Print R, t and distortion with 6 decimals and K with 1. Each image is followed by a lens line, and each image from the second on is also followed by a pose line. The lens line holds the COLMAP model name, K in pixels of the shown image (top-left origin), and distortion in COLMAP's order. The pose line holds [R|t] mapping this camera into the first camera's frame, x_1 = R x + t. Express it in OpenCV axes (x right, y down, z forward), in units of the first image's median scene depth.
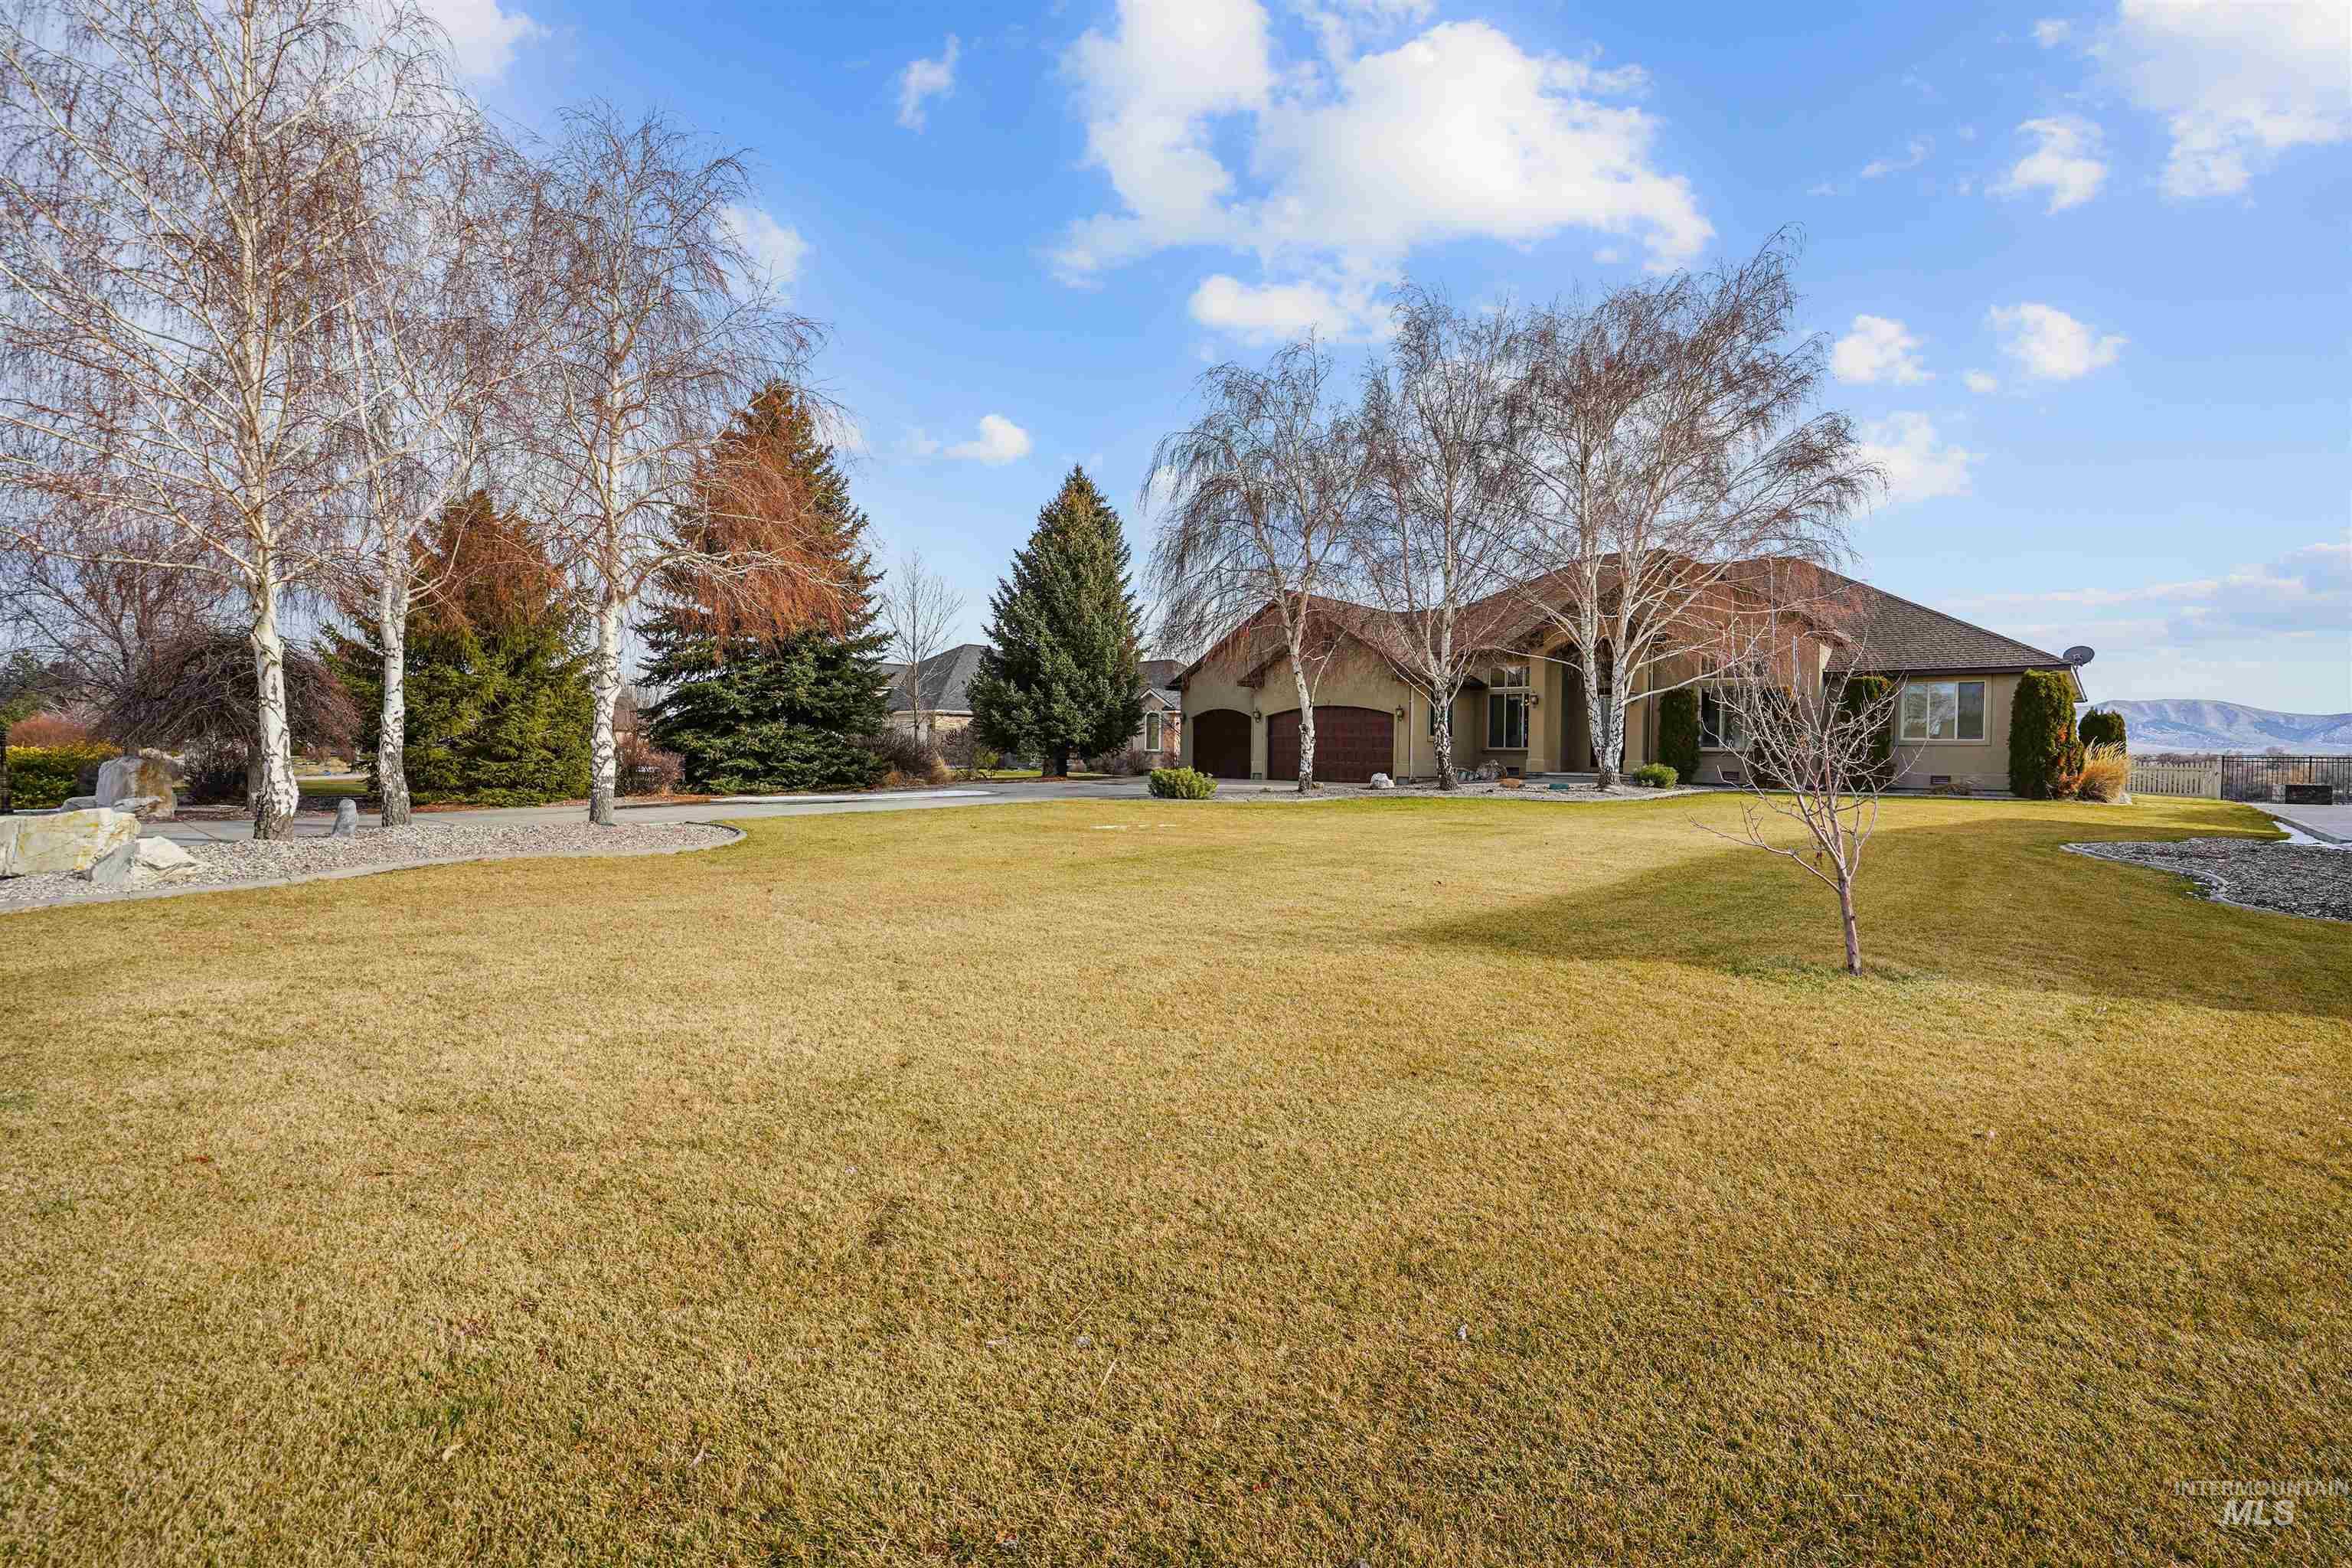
lens RADIAL K [[1062.3, 0, 1165.4], [0, 1062.3, 750.0], [0, 0, 1]] dist [-0.069169, 0.024852]
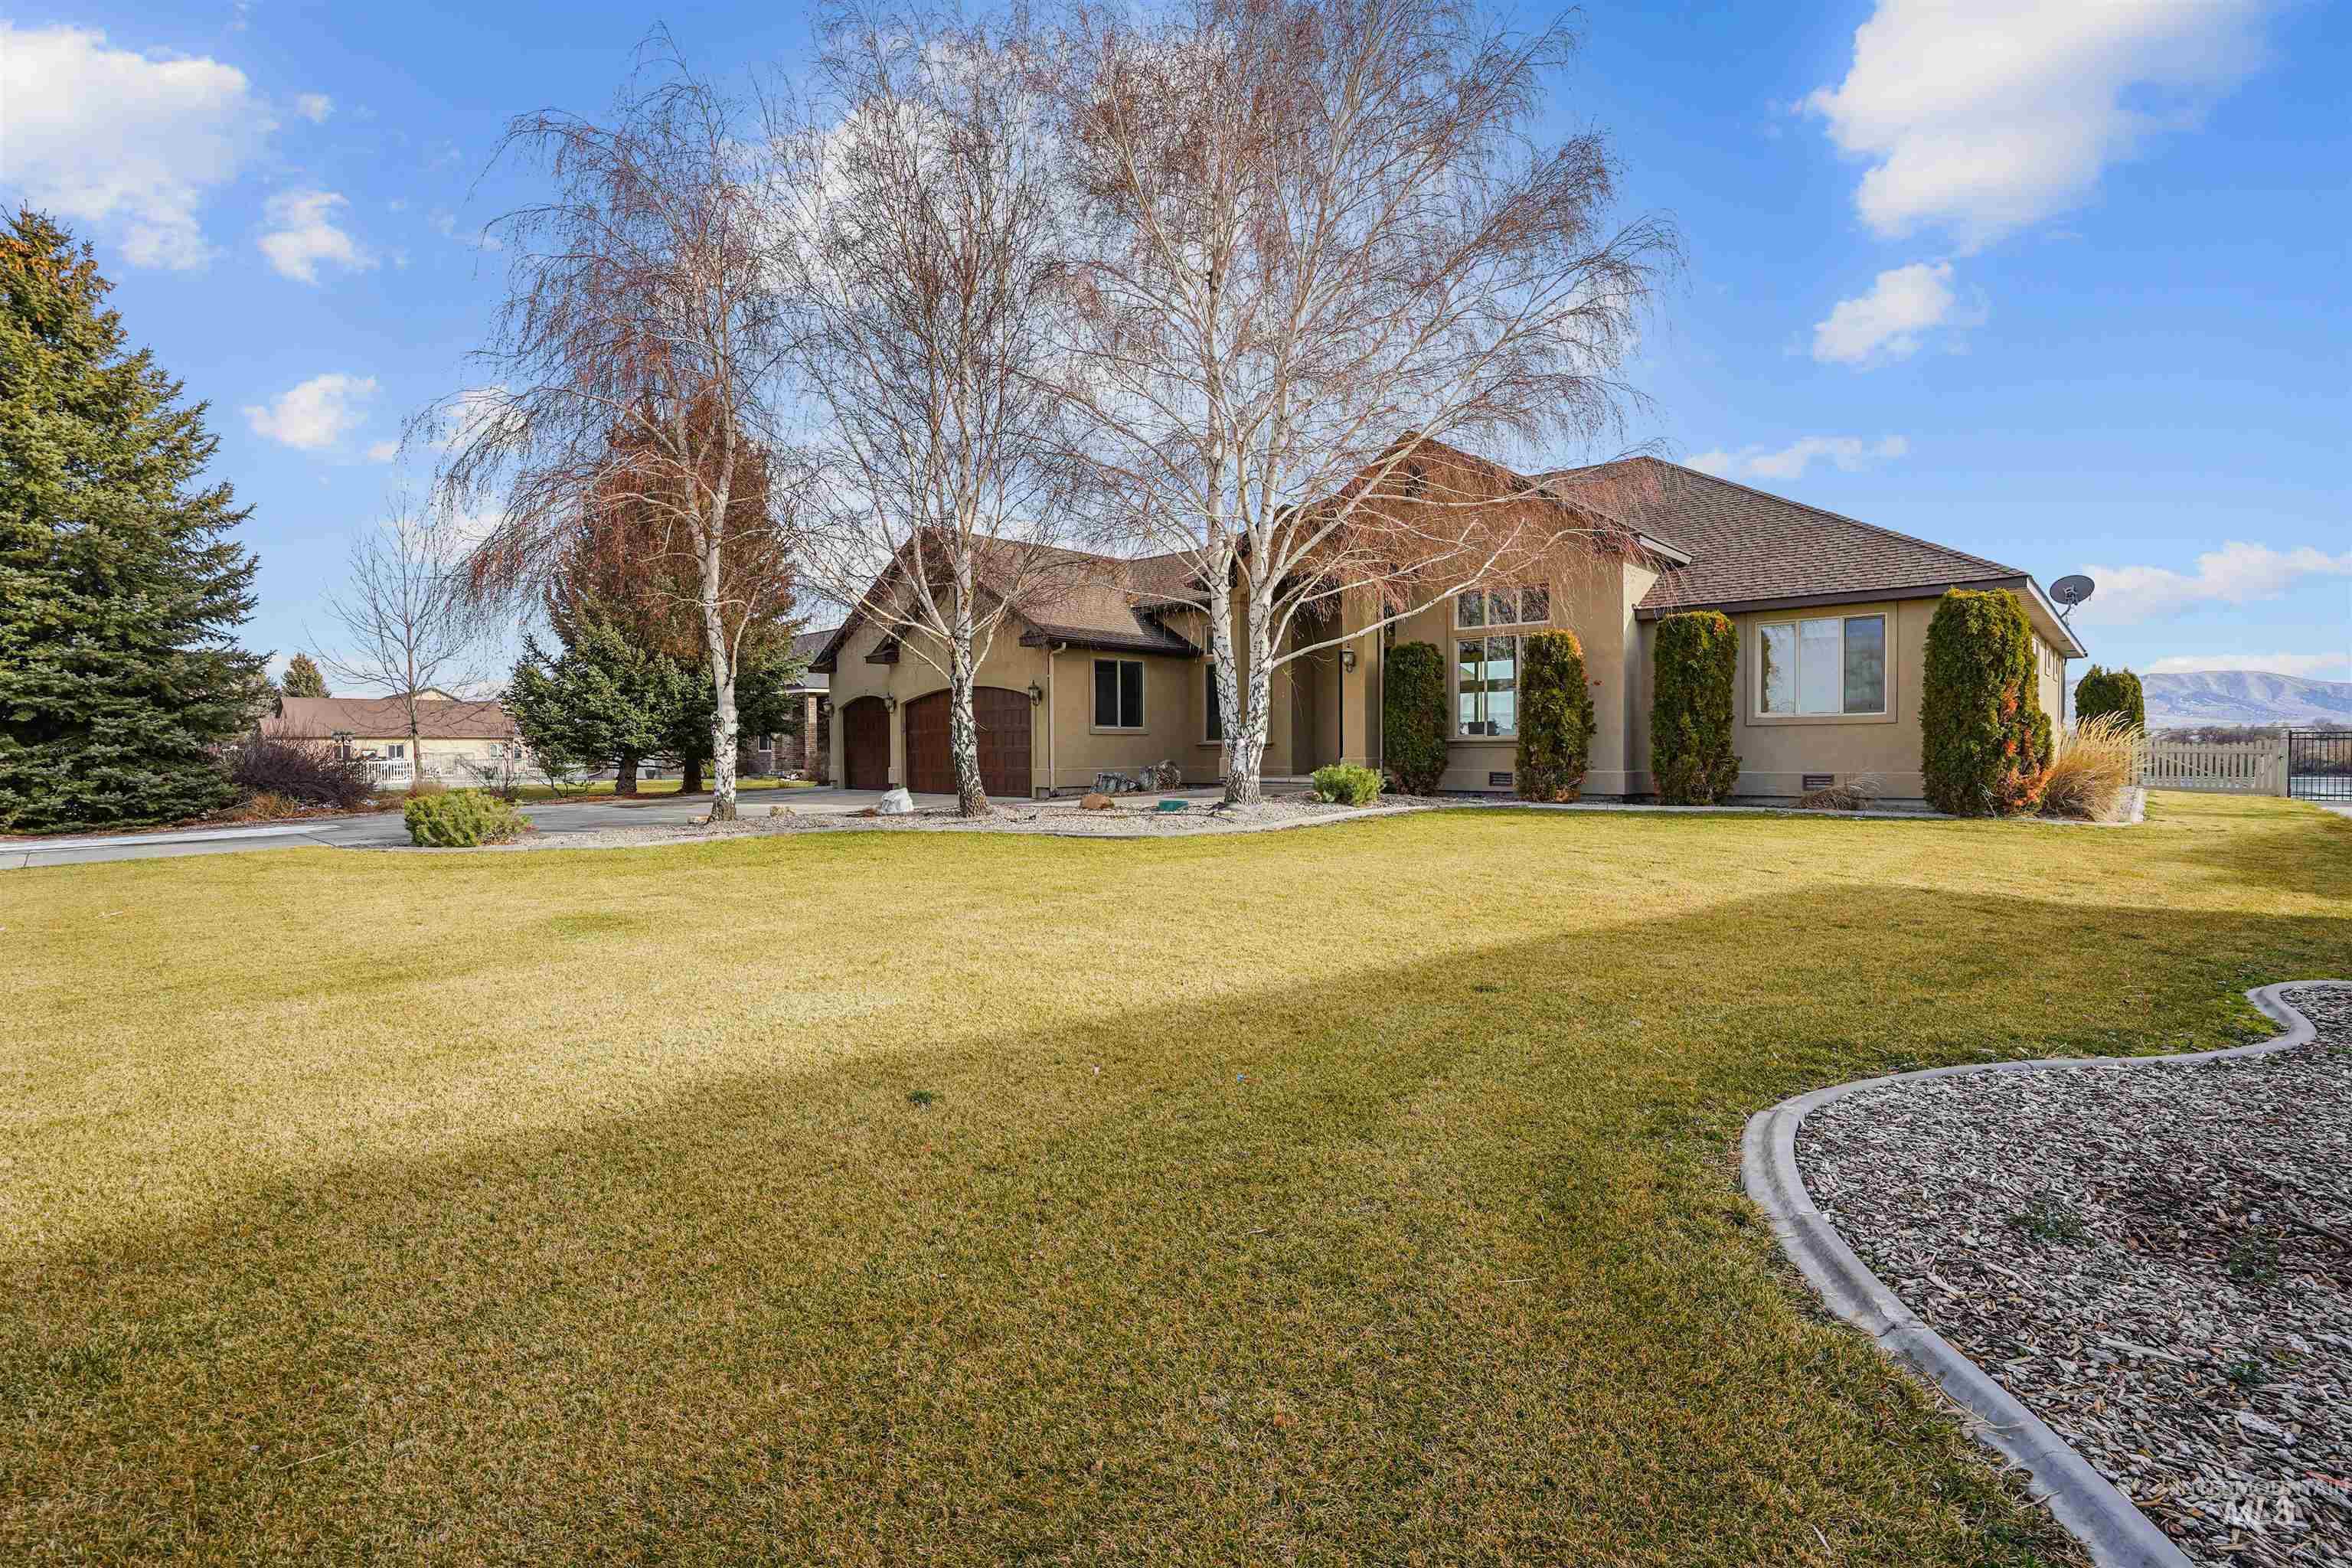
lens RADIAL K [[1062.3, 0, 1165.4], [0, 1062.3, 750.0], [0, 0, 1]] dist [-0.069169, 0.024852]
pose [[0.999532, -0.021545, -0.021731, 0.389732], [0.021643, 0.999757, 0.004255, -0.000402], [0.021634, -0.004723, 0.999755, 0.391442]]
